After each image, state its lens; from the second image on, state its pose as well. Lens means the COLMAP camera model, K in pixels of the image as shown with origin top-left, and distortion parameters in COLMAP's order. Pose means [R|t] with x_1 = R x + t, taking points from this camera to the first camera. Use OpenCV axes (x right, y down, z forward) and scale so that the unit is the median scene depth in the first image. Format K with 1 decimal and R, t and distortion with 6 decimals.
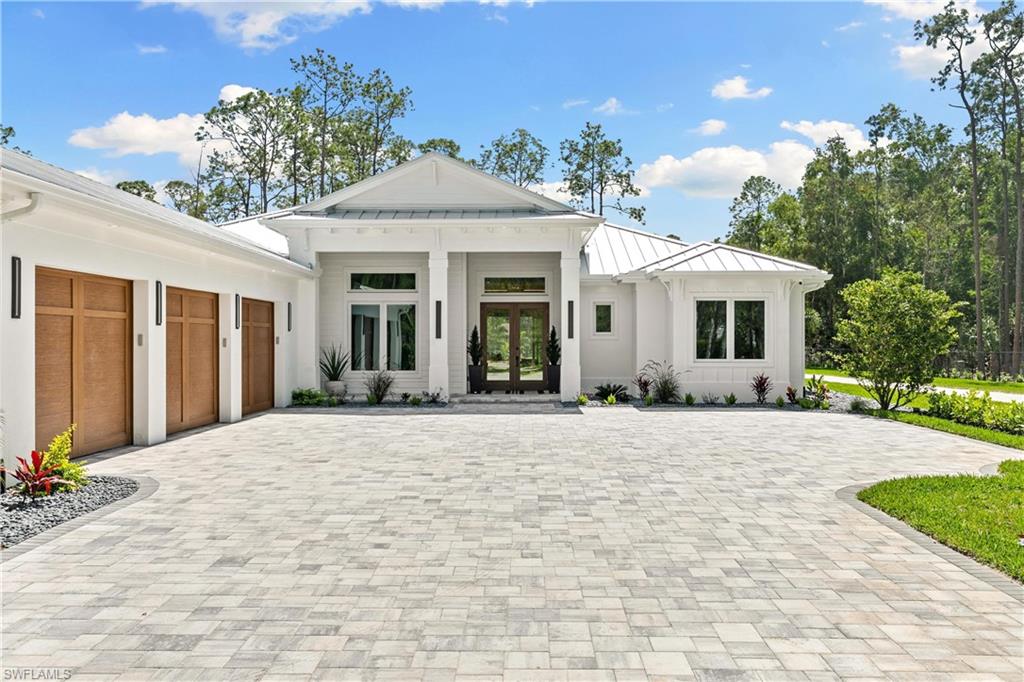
lens RADIAL K [[894.6, 0, 512.0], [0, 894.6, 341.0], [0, 0, 1]] dist [-0.005718, -0.006243]
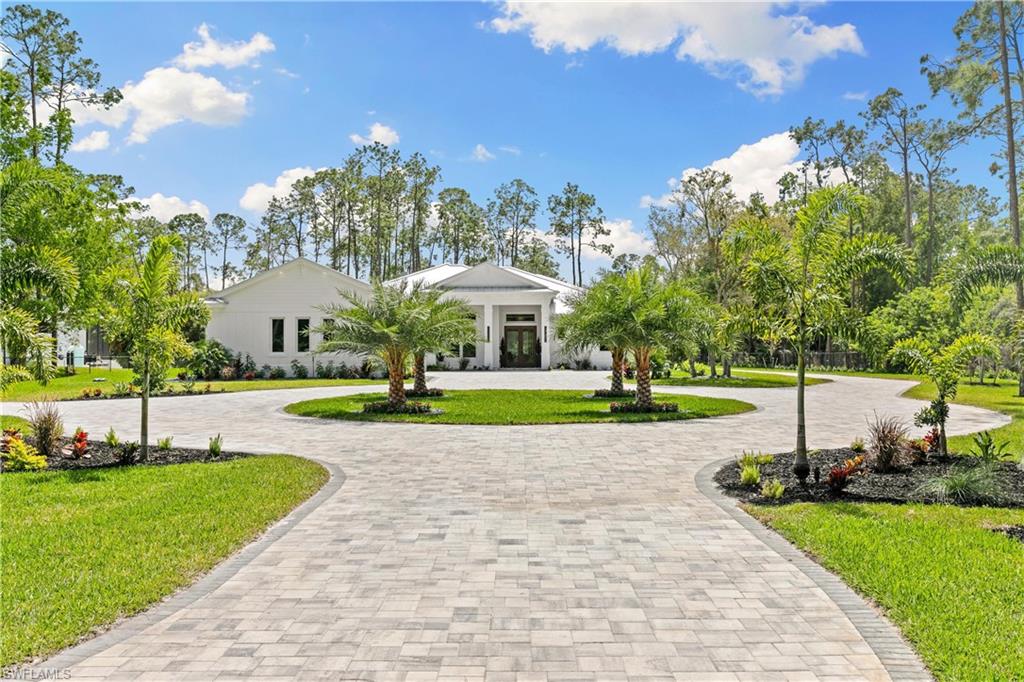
lens RADIAL K [[994.2, 0, 512.0], [0, 994.2, 341.0], [0, 0, 1]] dist [-0.002108, -0.000610]
pose [[0.999953, -0.003041, 0.009214, -0.044185], [0.003143, 0.999933, -0.011170, 0.021756], [-0.009180, 0.011199, 0.999895, -1.548231]]
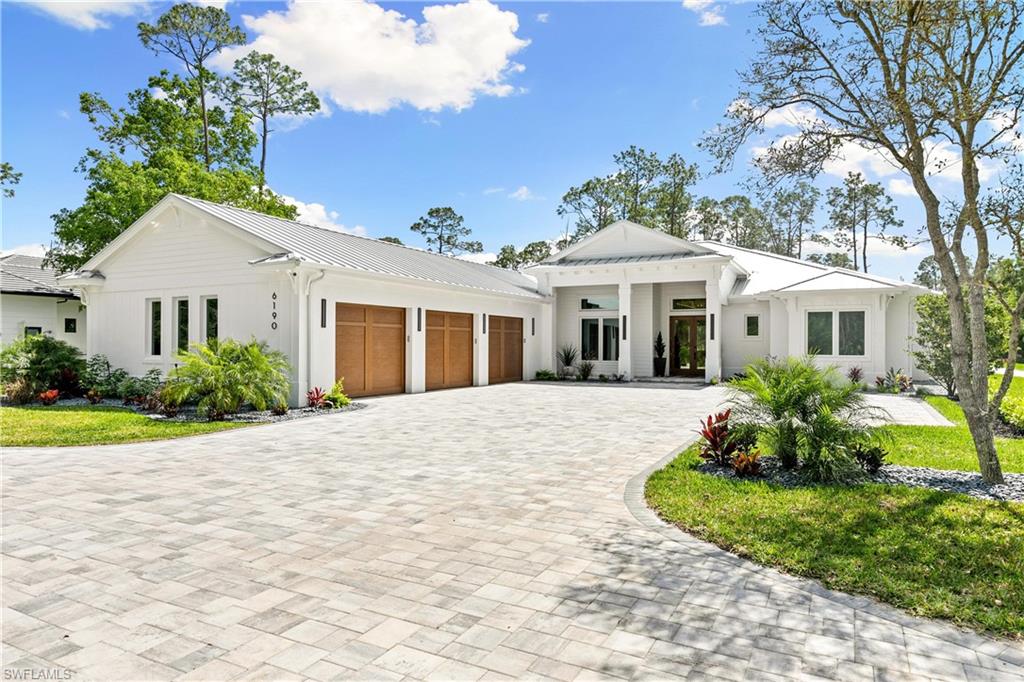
lens RADIAL K [[640.5, 0, 512.0], [0, 640.5, 341.0], [0, 0, 1]] dist [0.001077, -0.000269]
pose [[0.888533, 0.001191, -0.458811, 0.250855], [-0.004328, 0.999974, -0.005784, 0.006774], [0.458792, 0.007125, 0.888515, -0.077411]]
